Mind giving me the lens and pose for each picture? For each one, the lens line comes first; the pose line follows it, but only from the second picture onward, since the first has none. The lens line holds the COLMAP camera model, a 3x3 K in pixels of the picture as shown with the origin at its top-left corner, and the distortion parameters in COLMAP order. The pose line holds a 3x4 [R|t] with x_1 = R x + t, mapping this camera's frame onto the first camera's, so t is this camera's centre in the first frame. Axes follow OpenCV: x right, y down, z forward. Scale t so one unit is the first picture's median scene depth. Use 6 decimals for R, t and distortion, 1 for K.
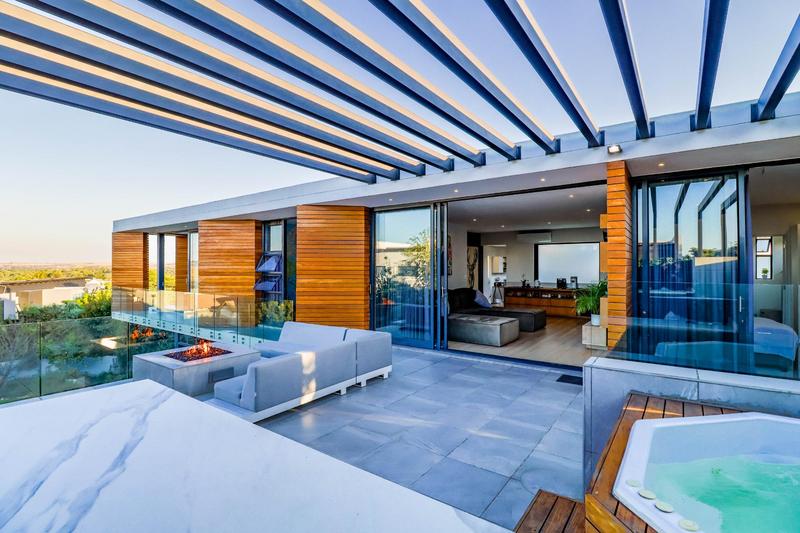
lens RADIAL K [[383.1, 0, 400.0], [0, 383.1, 266.5], [0, 0, 1]] dist [0.003315, -0.010635]
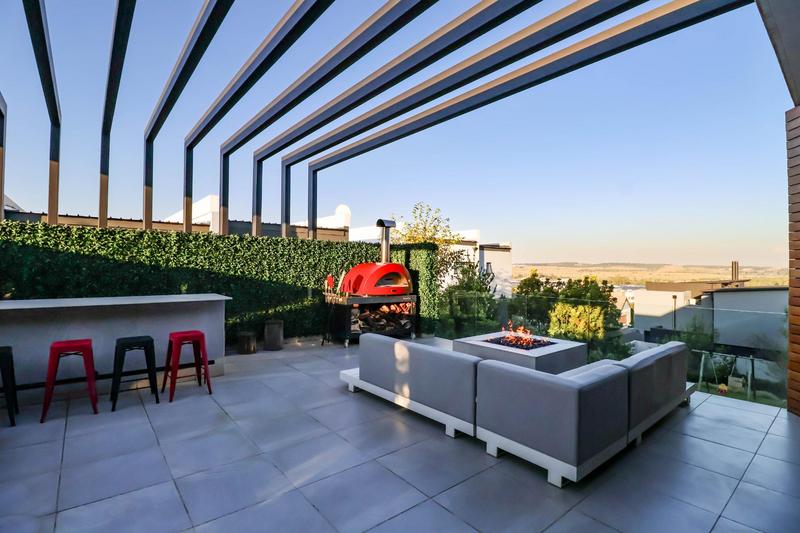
lens RADIAL K [[383.1, 0, 400.0], [0, 383.1, 266.5], [0, 0, 1]] dist [0.003315, -0.010635]
pose [[-0.244133, -0.004582, -0.969731, 0.594921], [-0.004425, 0.999984, -0.003611, 0.066070], [0.969732, 0.003409, -0.244149, 1.300291]]
